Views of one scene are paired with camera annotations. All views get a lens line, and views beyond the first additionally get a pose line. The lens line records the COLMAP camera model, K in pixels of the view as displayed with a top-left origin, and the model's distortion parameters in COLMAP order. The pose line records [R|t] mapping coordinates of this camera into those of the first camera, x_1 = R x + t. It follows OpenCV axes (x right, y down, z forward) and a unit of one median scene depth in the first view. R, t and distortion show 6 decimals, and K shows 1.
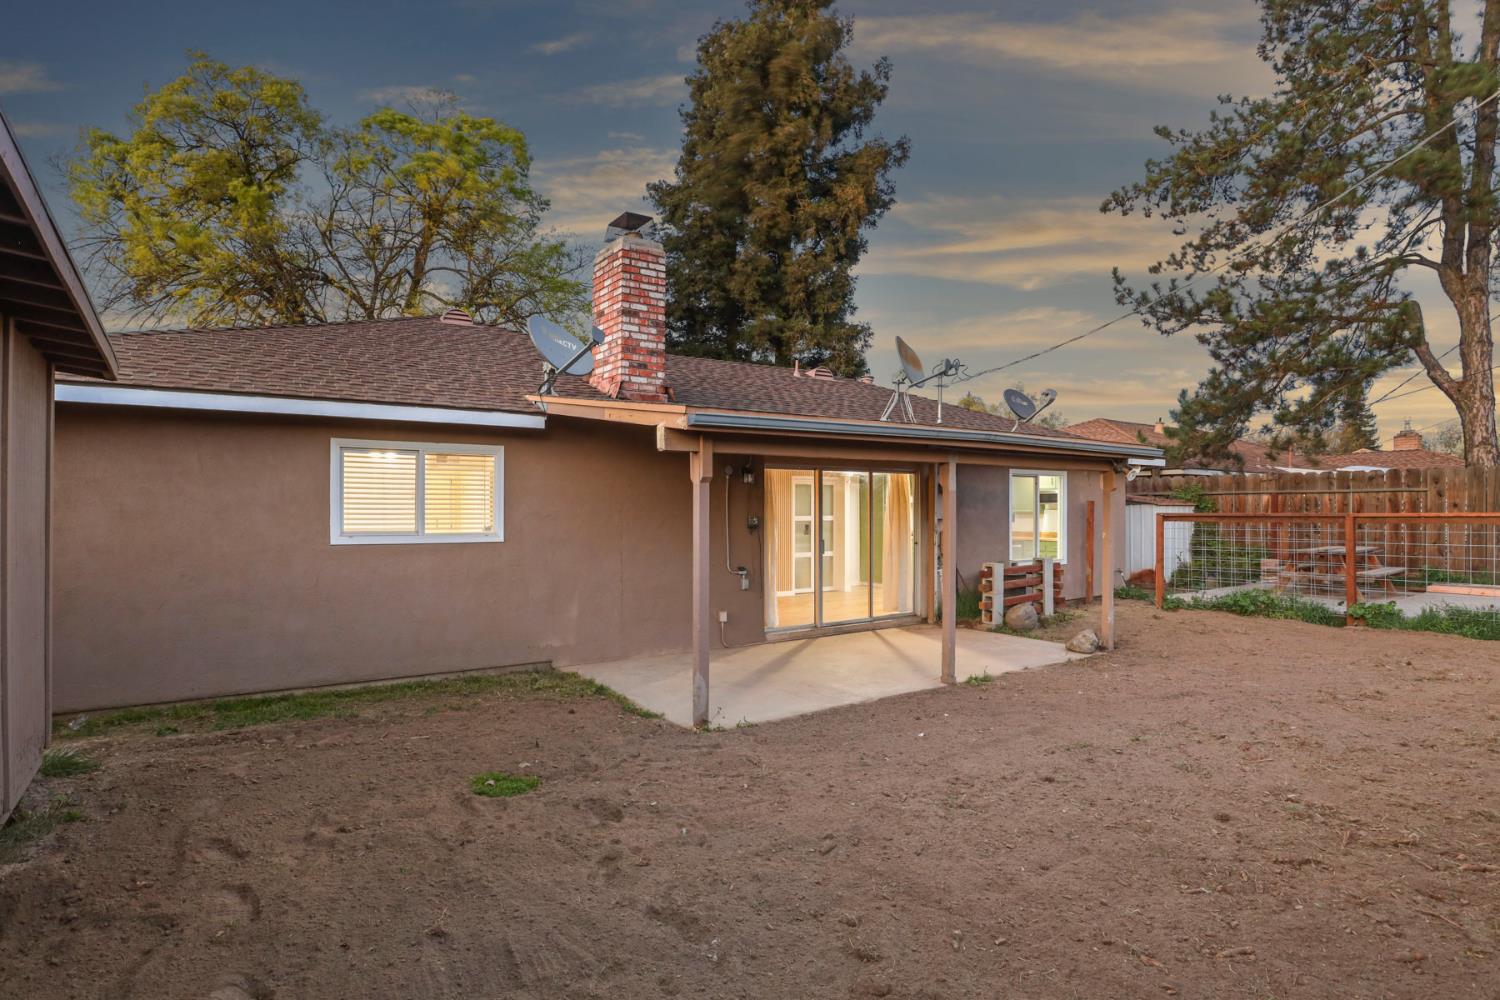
lens RADIAL K [[828.5, 0, 750.0], [0, 828.5, 500.0], [0, 0, 1]] dist [-0.018234, -0.000142]
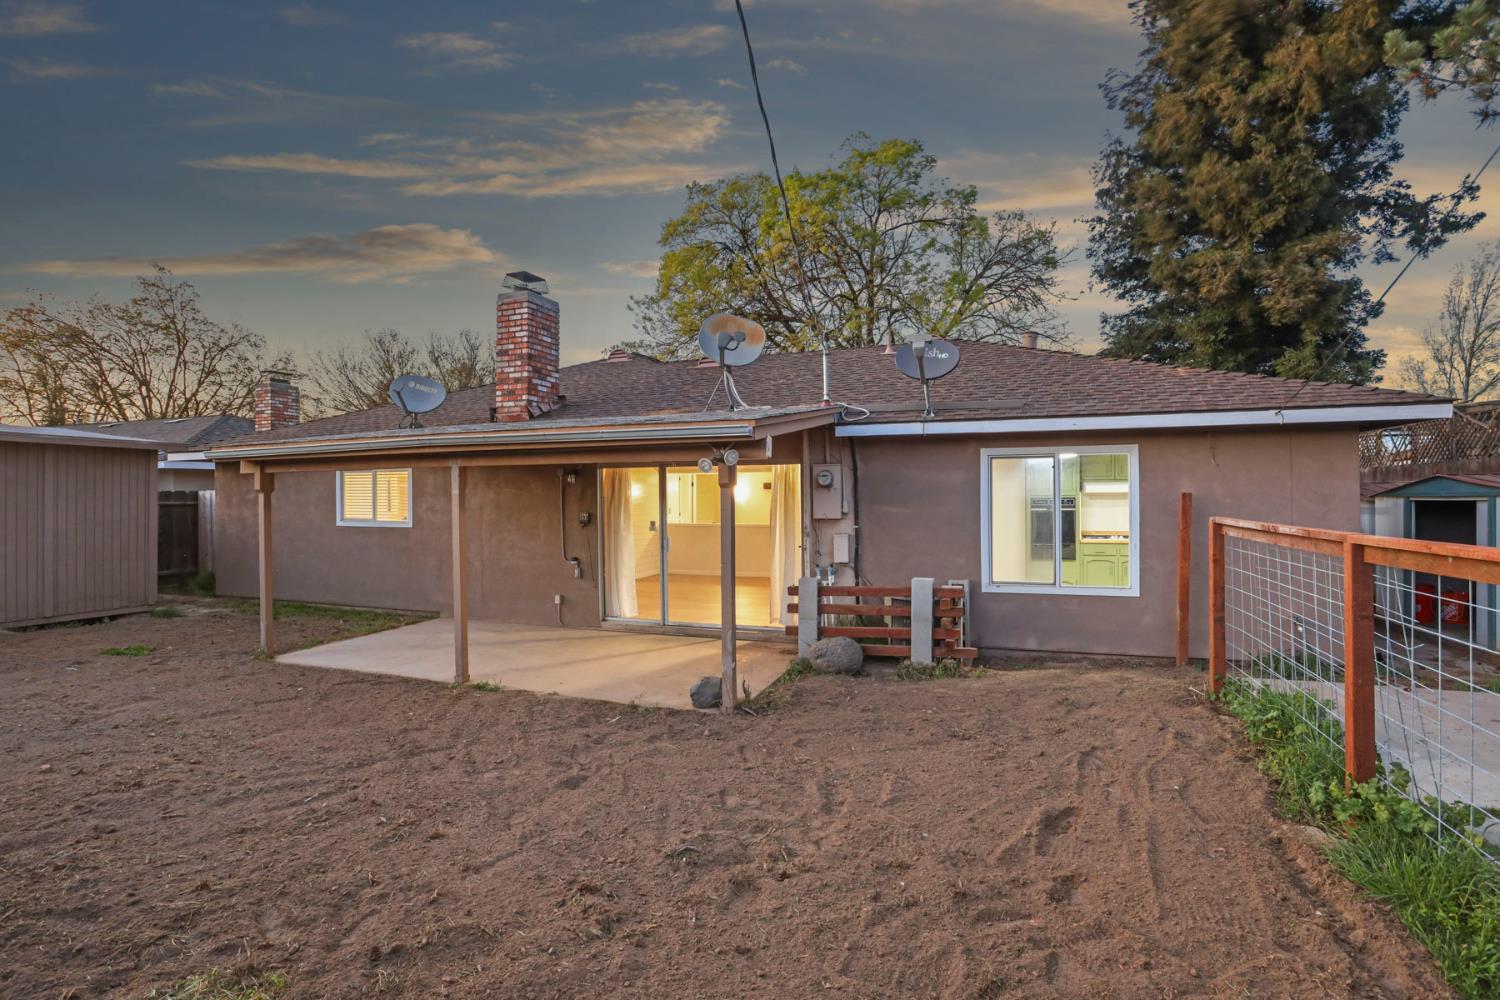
lens RADIAL K [[723.3, 0, 750.0], [0, 723.3, 500.0], [0, 0, 1]] dist [0.000955, 0.000054]
pose [[0.533106, -0.007987, -0.846011, 0.989404], [0.007663, 0.999960, -0.004612, 0.009769], [0.846014, -0.004024, 0.533145, 0.712618]]
